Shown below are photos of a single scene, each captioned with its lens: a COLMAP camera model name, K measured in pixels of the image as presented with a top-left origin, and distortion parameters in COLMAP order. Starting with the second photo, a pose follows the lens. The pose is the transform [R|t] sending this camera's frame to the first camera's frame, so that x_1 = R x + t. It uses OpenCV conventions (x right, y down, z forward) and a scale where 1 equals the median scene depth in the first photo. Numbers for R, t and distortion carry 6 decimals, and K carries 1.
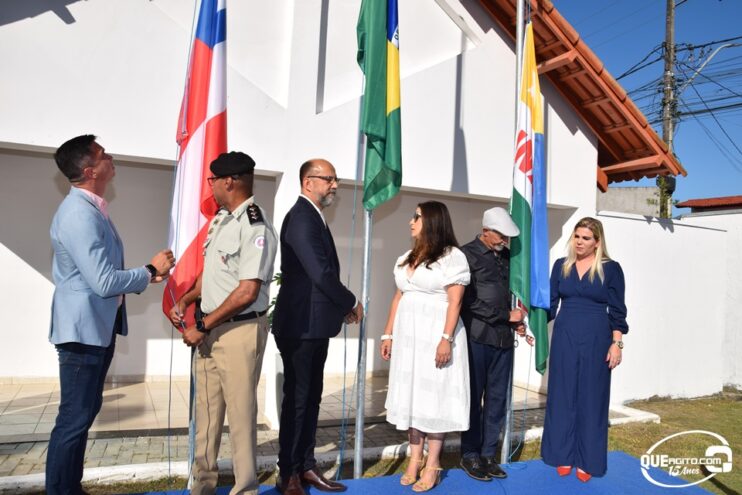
lens RADIAL K [[593.9, 0, 369.8], [0, 593.9, 253.2], [0, 0, 1]] dist [-0.091418, 0.053171]
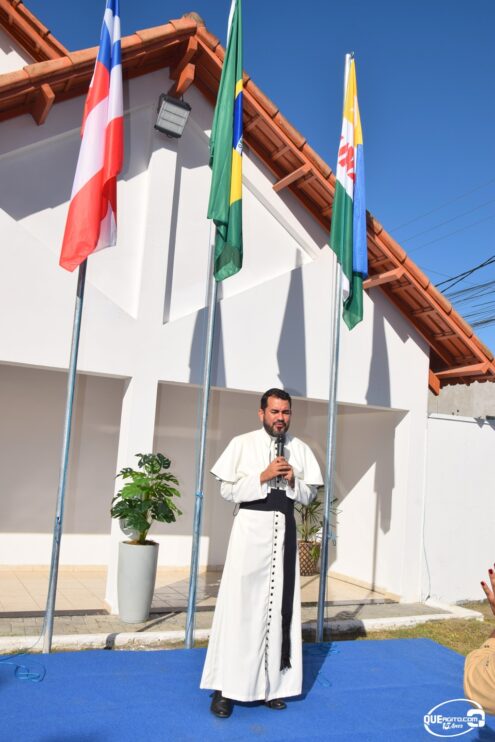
lens RADIAL K [[696.4, 0, 248.2], [0, 696.4, 363.3], [0, 0, 1]] dist [0.004524, 0.000000]
pose [[0.999378, 0.024029, 0.025823, 0.032310], [-0.021049, 0.993704, -0.110044, -0.018979], [-0.028305, 0.109432, 0.993591, -0.263451]]
